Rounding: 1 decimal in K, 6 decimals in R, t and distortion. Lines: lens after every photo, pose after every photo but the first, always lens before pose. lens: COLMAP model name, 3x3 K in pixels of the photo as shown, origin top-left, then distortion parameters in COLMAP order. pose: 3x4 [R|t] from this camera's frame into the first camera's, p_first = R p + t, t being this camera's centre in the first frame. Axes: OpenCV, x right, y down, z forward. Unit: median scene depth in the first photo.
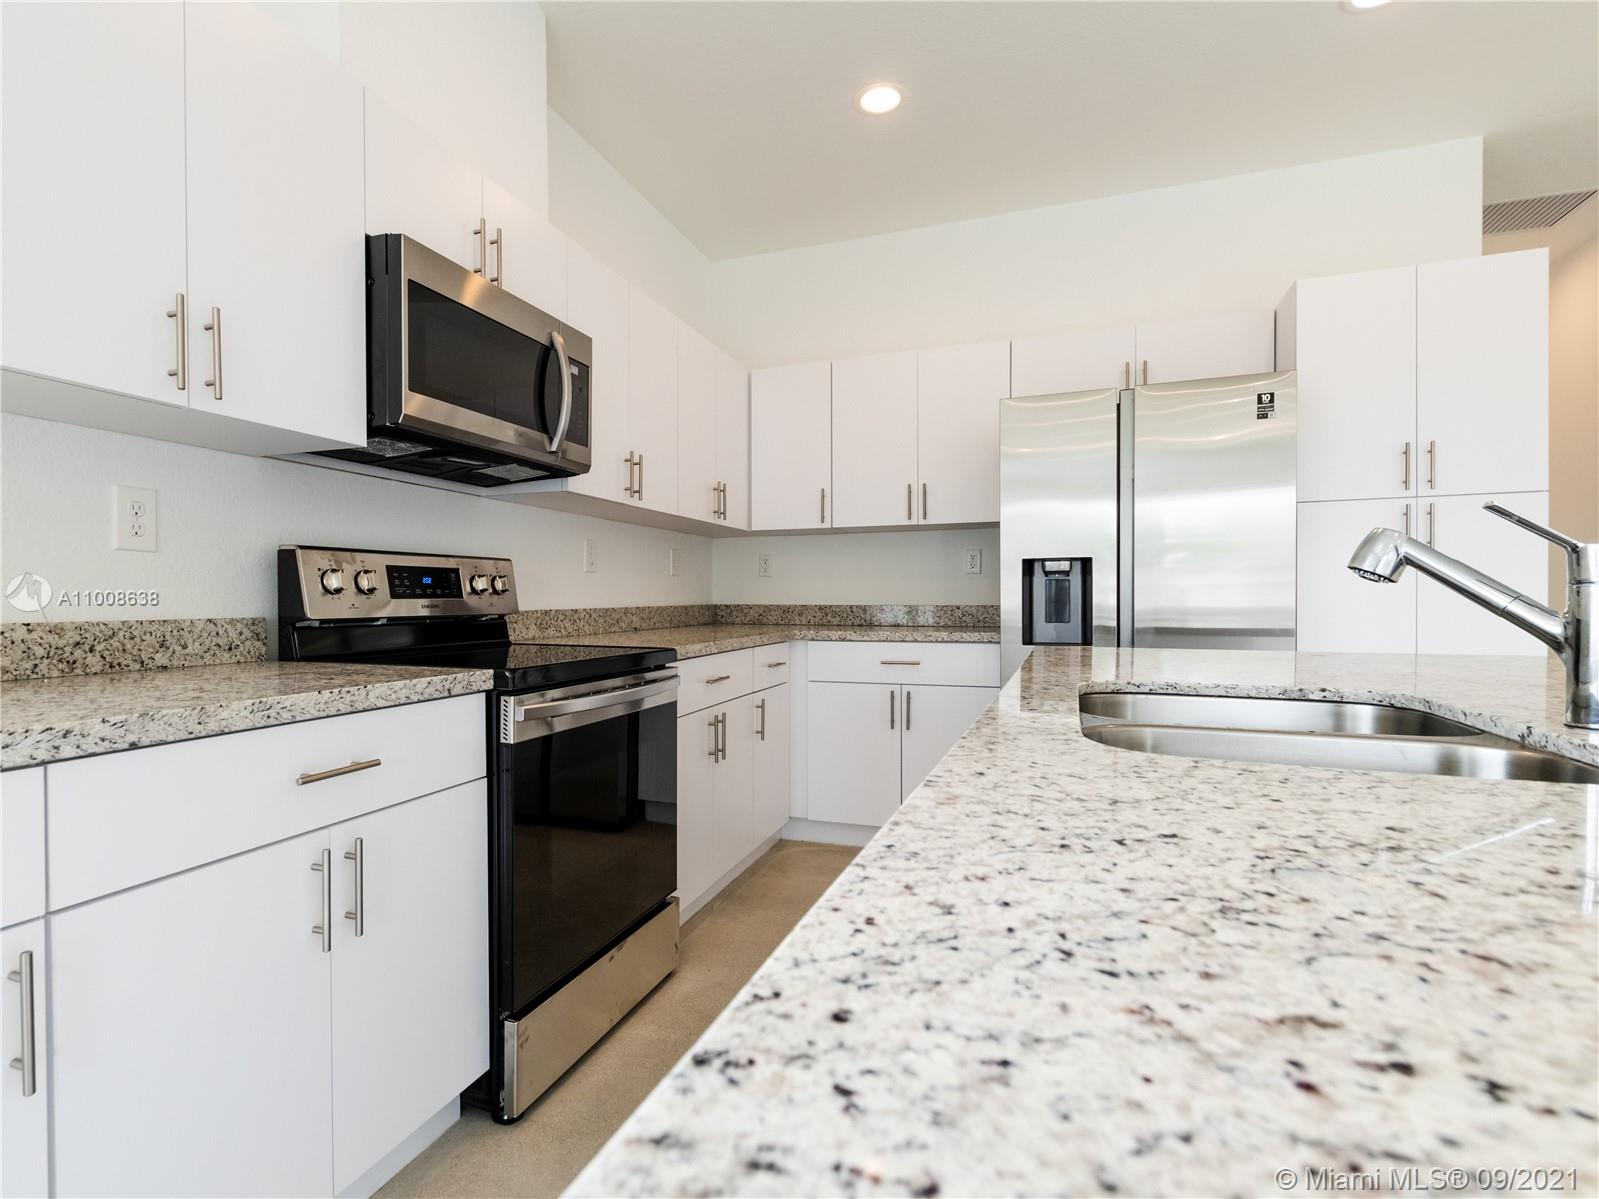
lens RADIAL K [[860.7, 0, 799.5], [0, 860.7, 599.5], [0, 0, 1]] dist [0.003384, 0.000465]
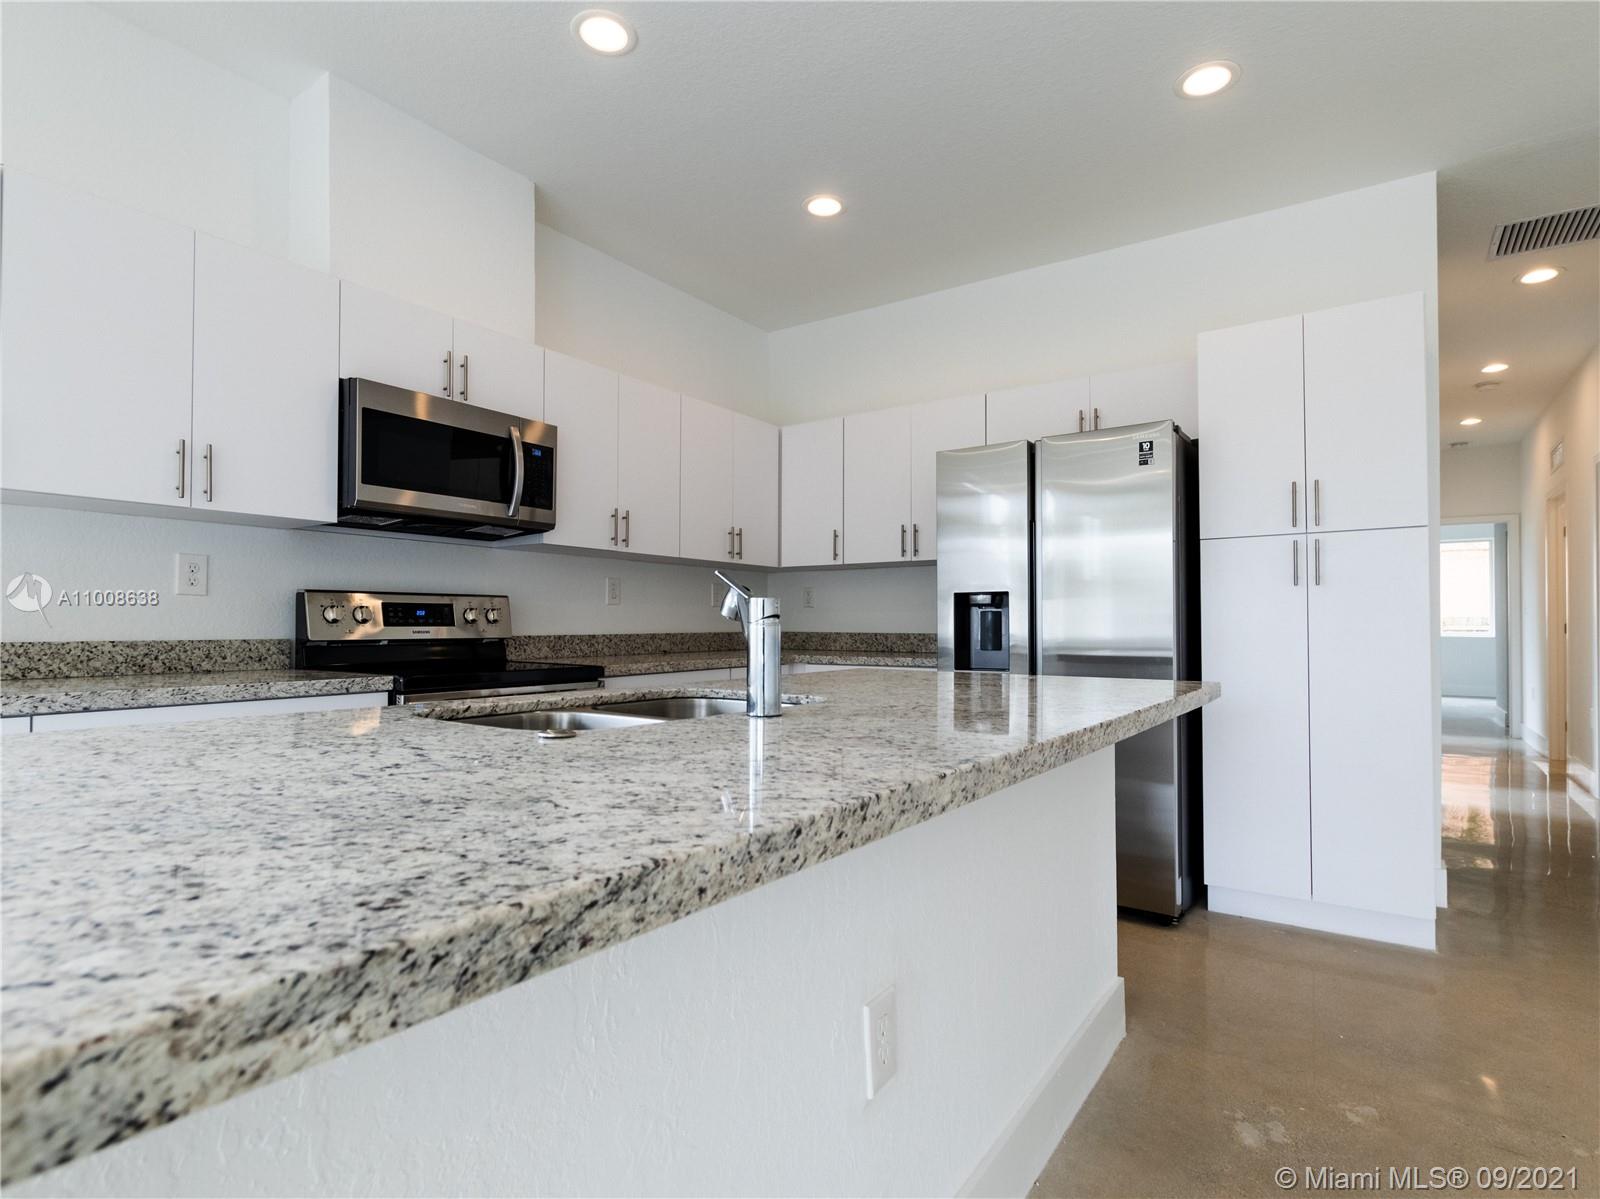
lens RADIAL K [[836.1, 0, 800.0], [0, 836.1, 599.5], [0, 0, 1]] dist [0.001834, 0.000285]
pose [[0.975657, -0.001954, -0.219295, 0.430140], [-0.005023, 0.999499, -0.031255, -0.004956], [0.219246, 0.031596, 0.975158, -0.154765]]
